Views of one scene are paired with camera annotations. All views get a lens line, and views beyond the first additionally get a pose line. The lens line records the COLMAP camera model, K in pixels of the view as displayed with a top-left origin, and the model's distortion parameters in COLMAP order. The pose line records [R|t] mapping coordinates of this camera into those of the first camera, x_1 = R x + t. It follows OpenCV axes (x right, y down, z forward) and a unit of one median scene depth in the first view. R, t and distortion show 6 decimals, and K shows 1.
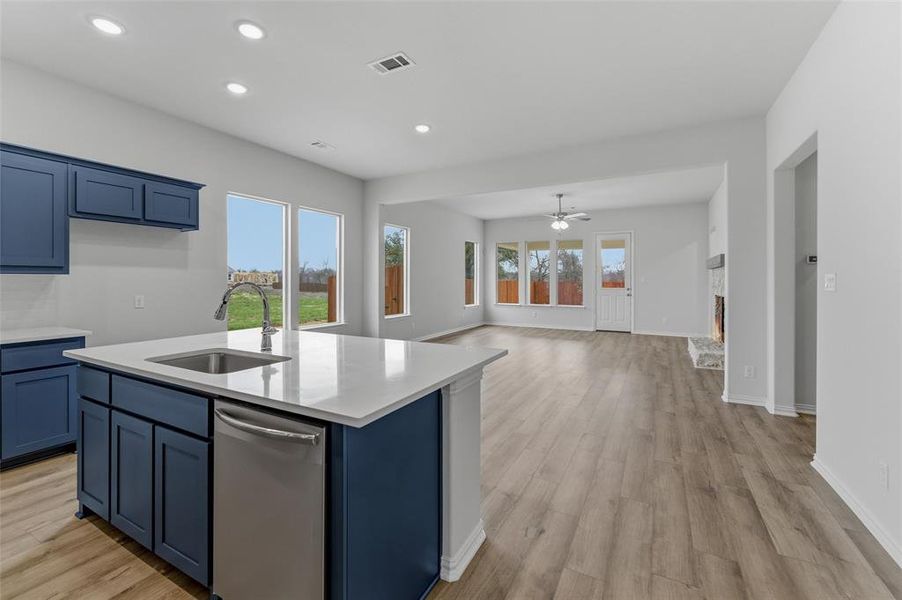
lens RADIAL K [[392.3, 0, 439.9], [0, 392.3, 278.2], [0, 0, 1]] dist [-0.001672, 0.000825]
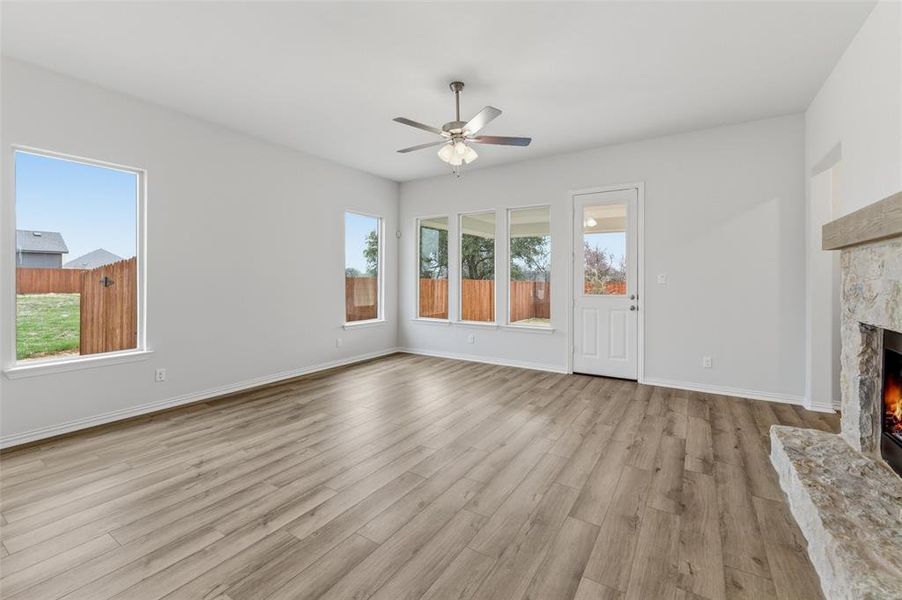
lens RADIAL K [[392.3, 0, 441.6], [0, 392.3, 276.5], [0, 0, 1]] dist [-0.001672, 0.000825]
pose [[0.997569, -0.000046, -0.069680, 0.298245], [-0.000273, 0.999989, -0.004577, 0.003992], [0.069680, 0.004584, 0.997559, 0.524413]]
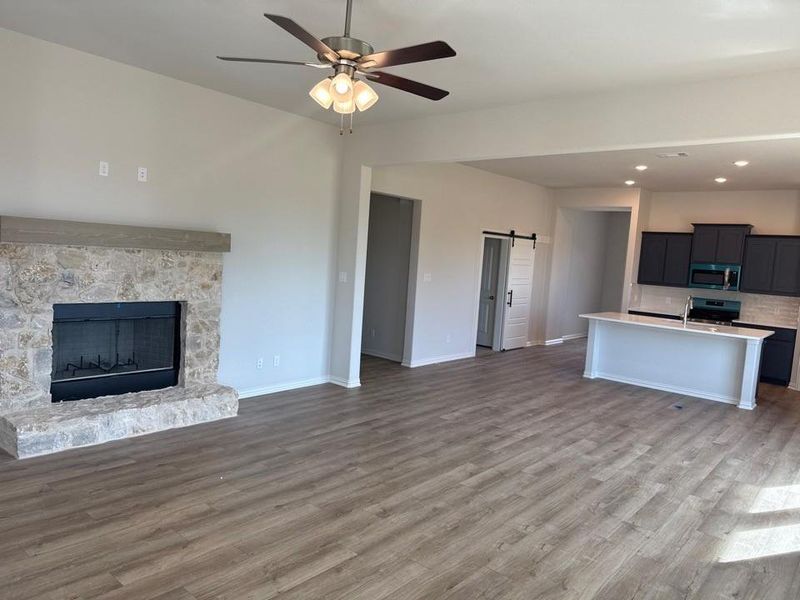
lens RADIAL K [[568.1, 0, 392.4], [0, 568.1, 301.8], [0, 0, 1]] dist [0.043236, -0.043177]
pose [[-0.979216, -0.084109, 0.184557, 0.182594], [-0.069682, 0.994083, 0.083324, -0.031387], [-0.190474, 0.068732, -0.979283, 1.284432]]
